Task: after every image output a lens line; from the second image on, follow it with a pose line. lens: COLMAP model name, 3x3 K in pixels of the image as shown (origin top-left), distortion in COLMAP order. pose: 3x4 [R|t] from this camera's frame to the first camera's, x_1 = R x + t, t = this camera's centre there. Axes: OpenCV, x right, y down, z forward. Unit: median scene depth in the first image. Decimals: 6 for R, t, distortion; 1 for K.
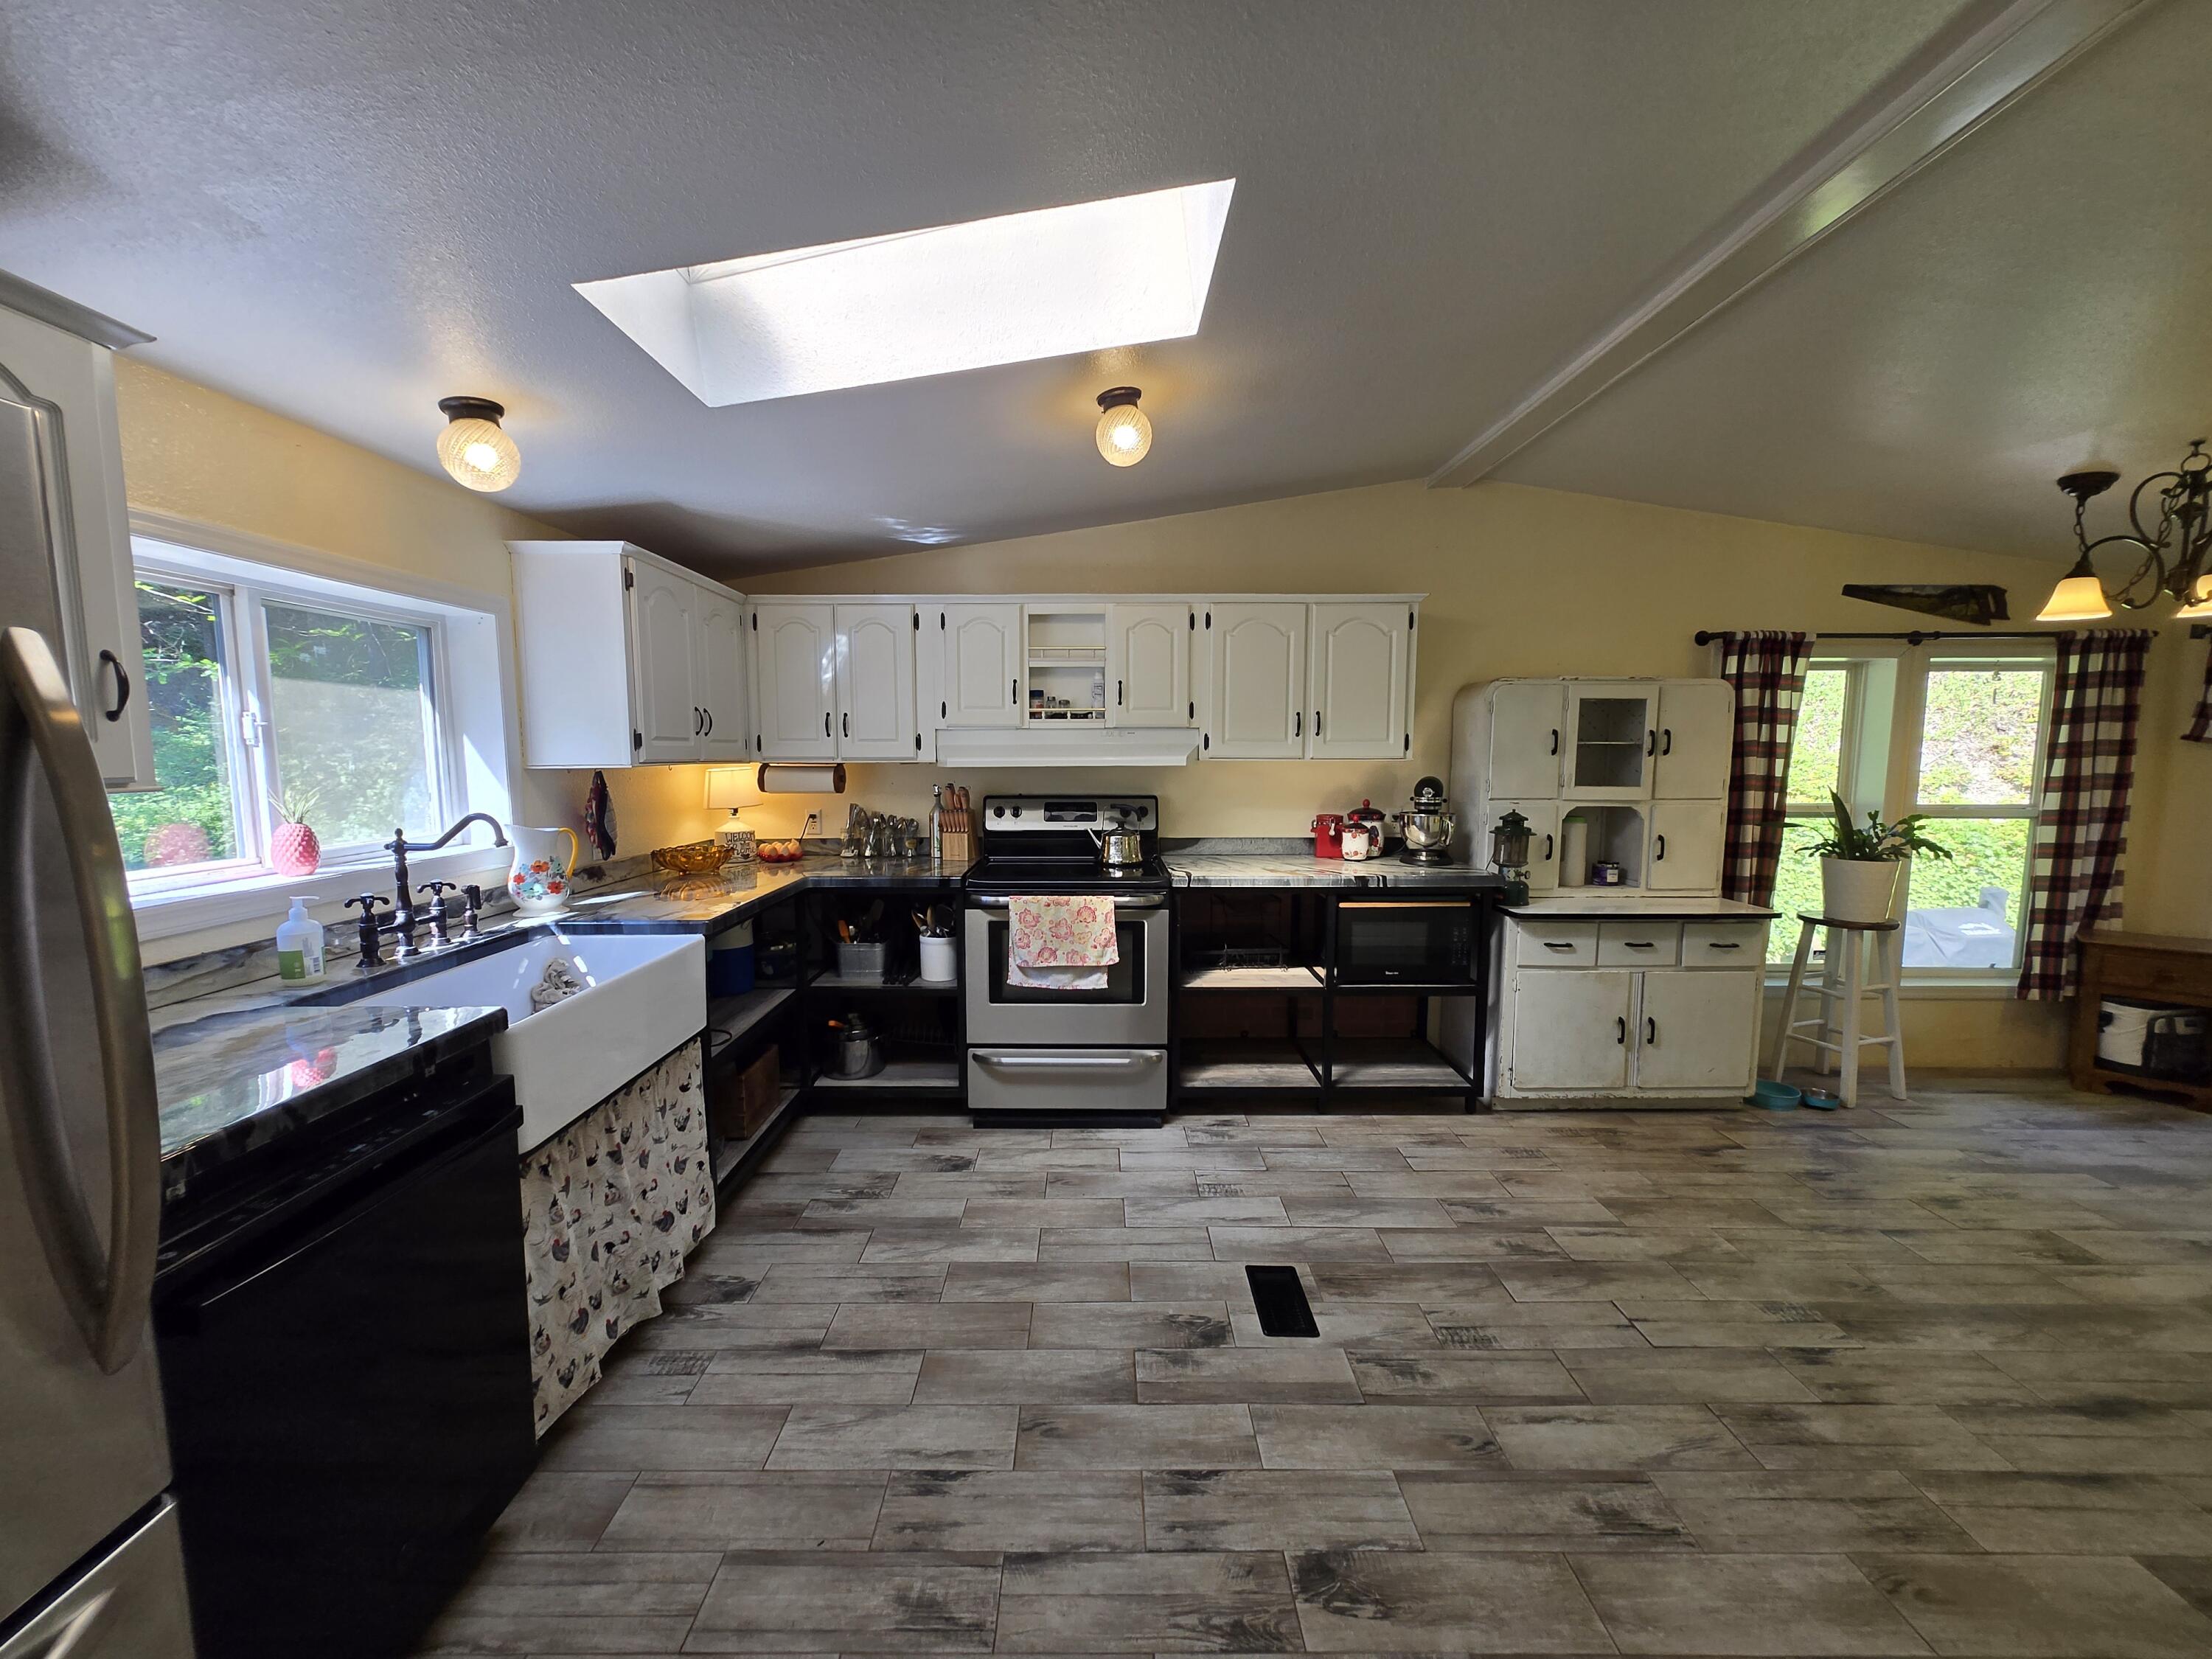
lens RADIAL K [[863.2, 0, 1097.4], [0, 863.2, 838.3], [0, 0, 1]] dist [0.000808, -0.000139]
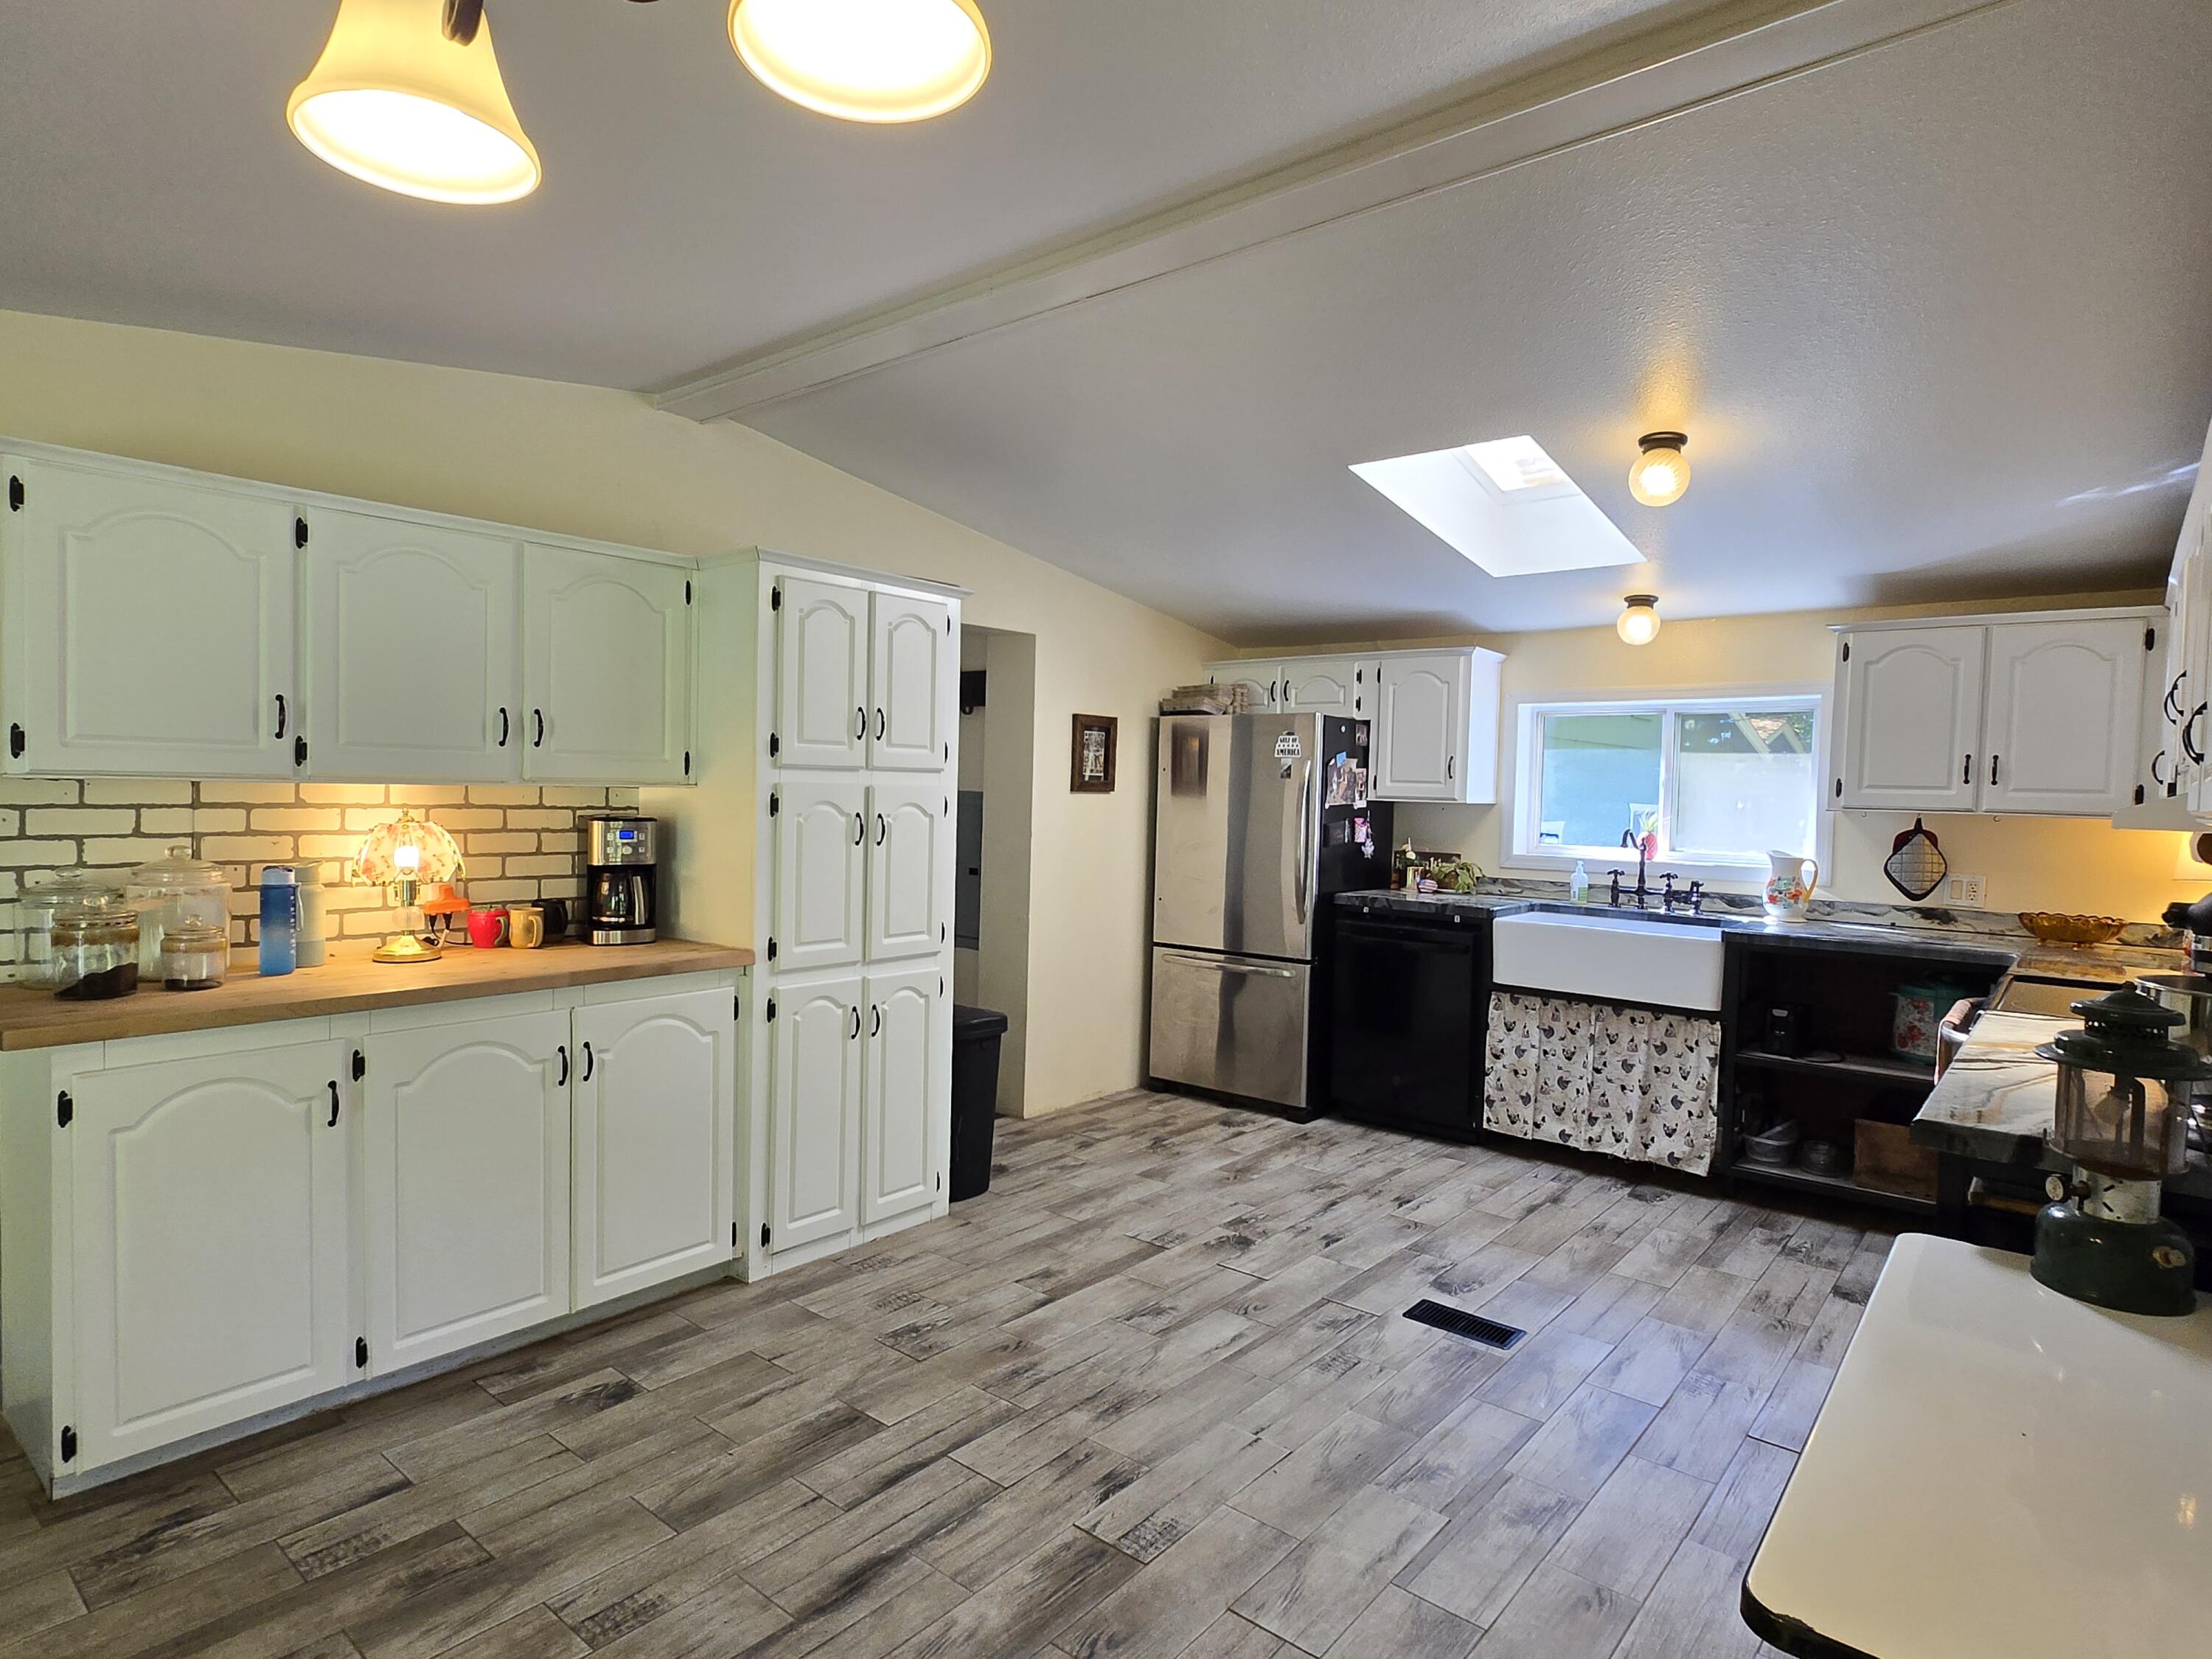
lens RADIAL K [[1211.2, 0, 1094.8], [0, 1211.2, 832.5], [0, 0, 1]] dist [0.003371, 0.000960]
pose [[-0.641215, 0.015407, -0.767206, 1.110562], [-0.103054, 0.989012, 0.105993, -0.101690], [0.760410, 0.147028, -0.632582, 1.049535]]
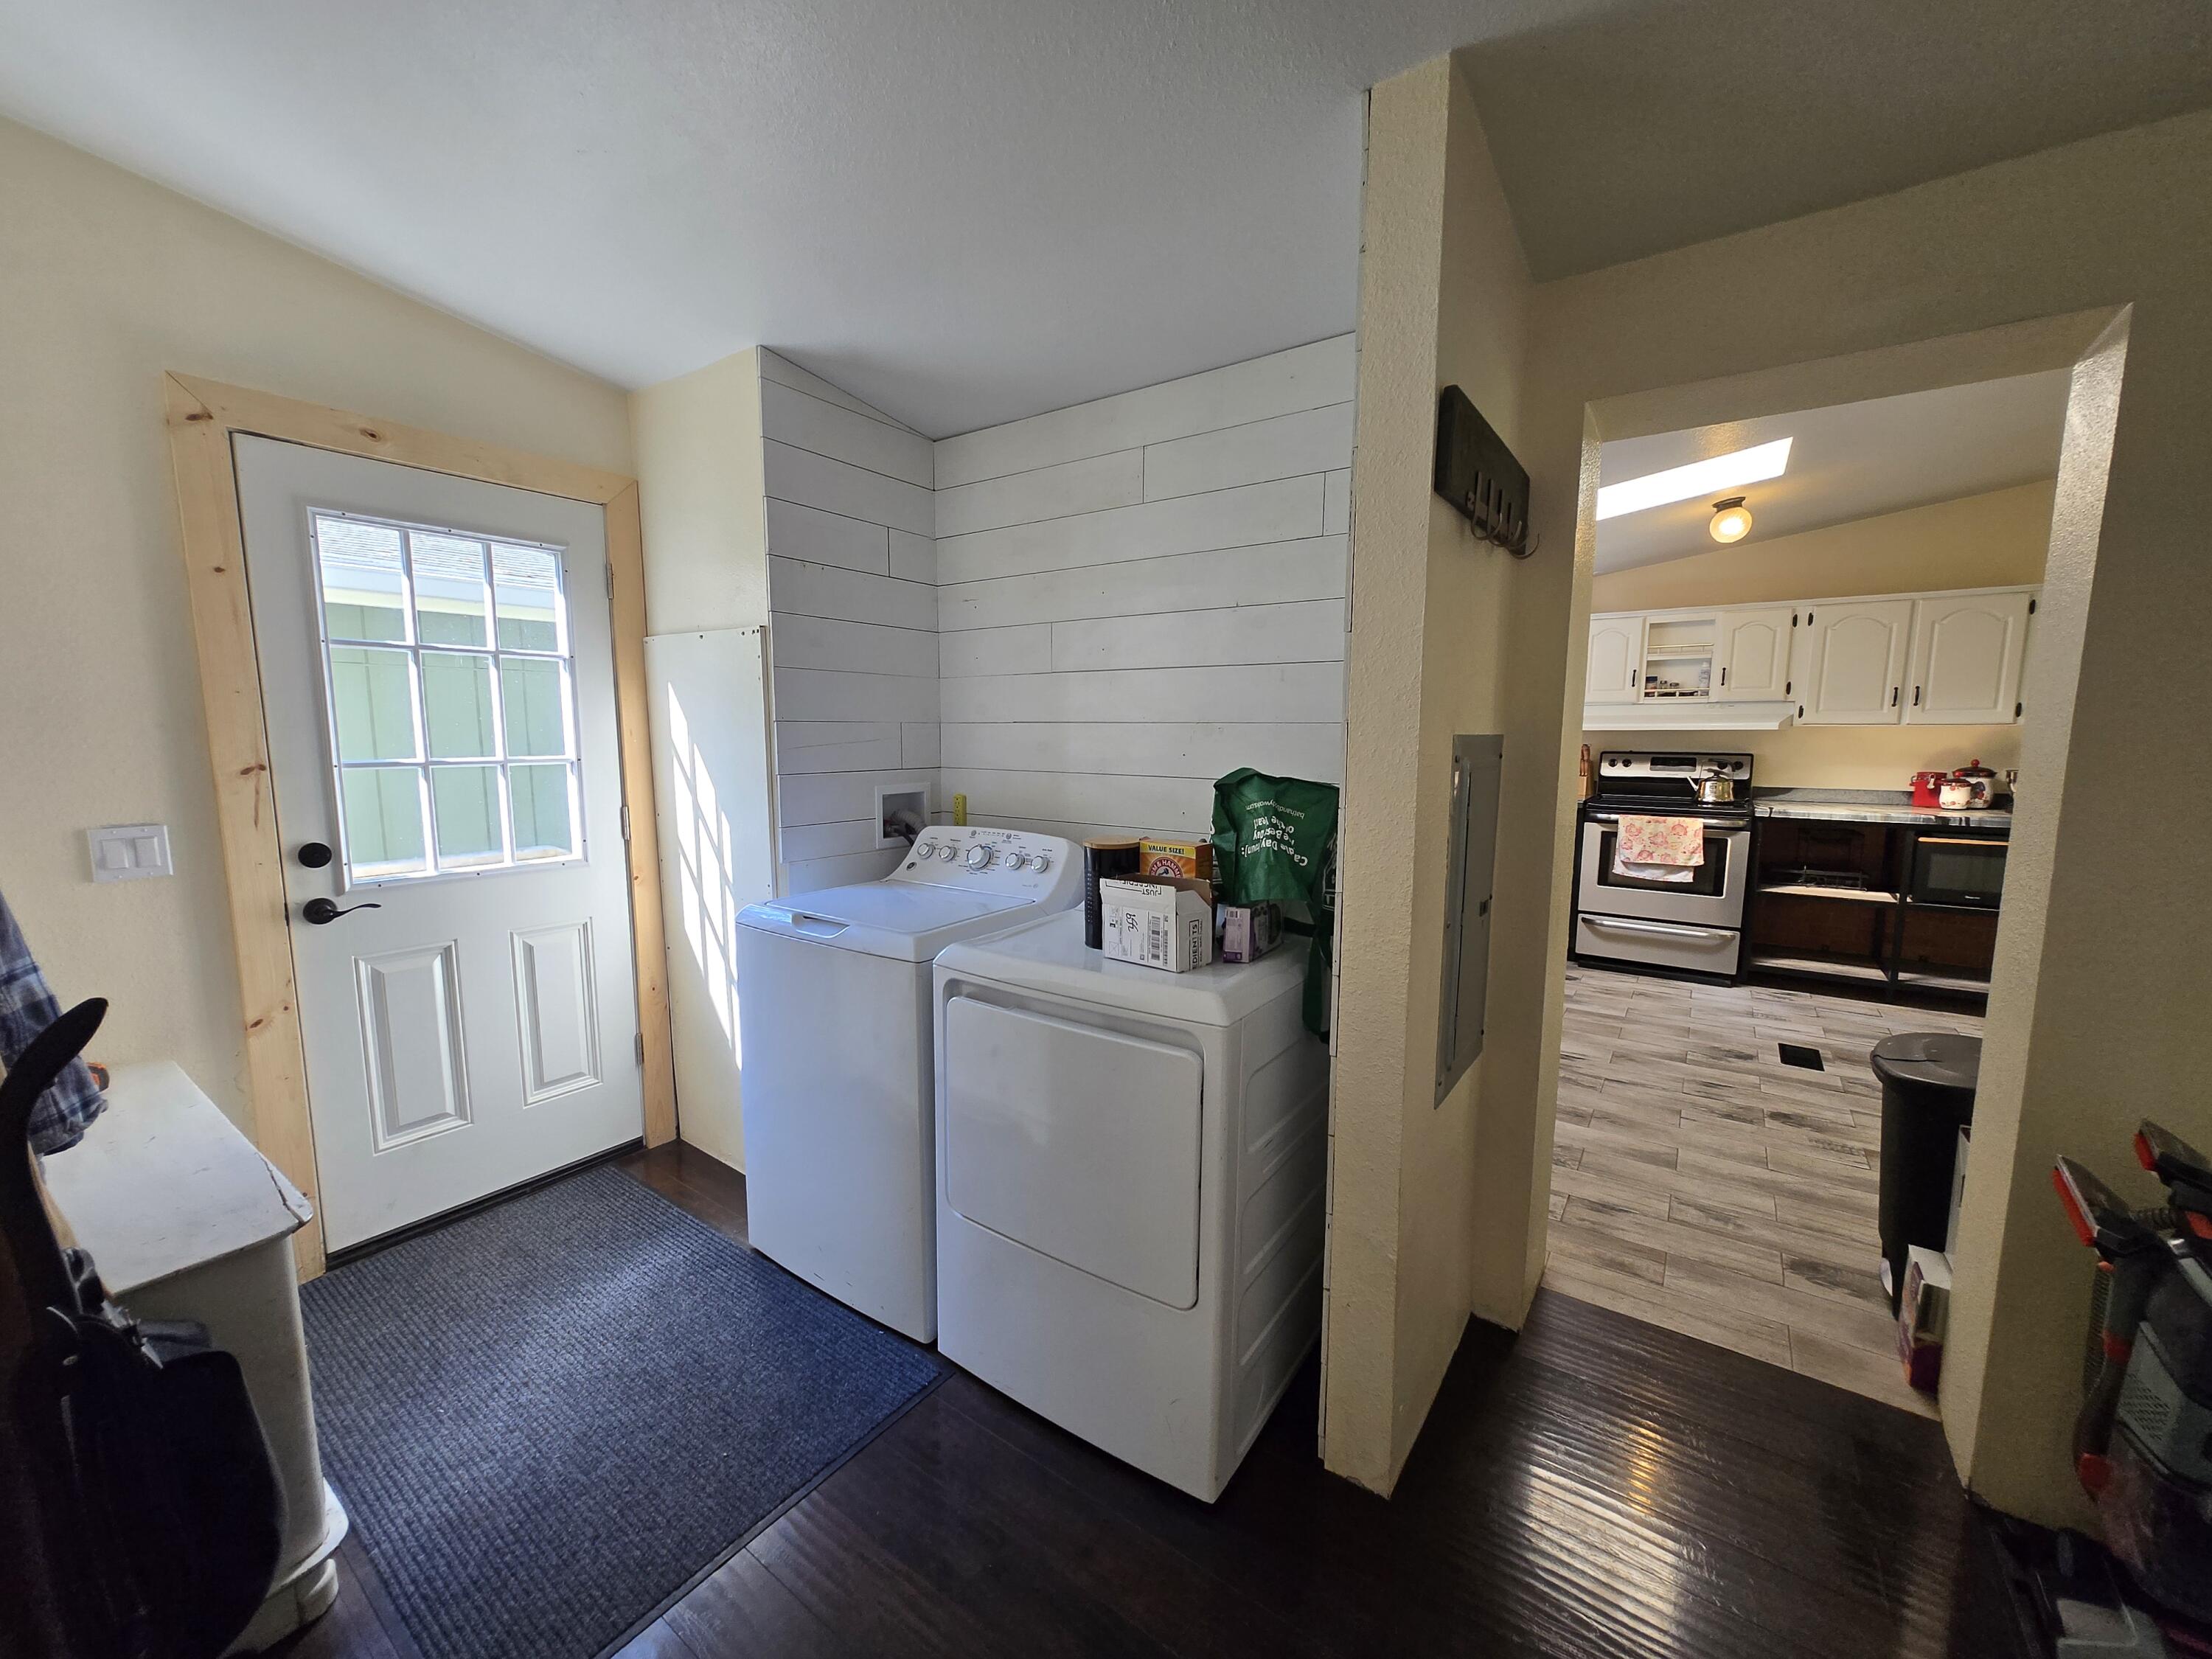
lens RADIAL K [[863.2, 0, 1097.4], [0, 863.2, 838.3], [0, 0, 1]] dist [0.000808, -0.000139]
pose [[0.811952, 0.074122, -0.579000, 0.034592], [-0.059136, 0.997247, 0.044736, 0.093163], [0.580722, -0.002084, 0.814100, -0.760394]]
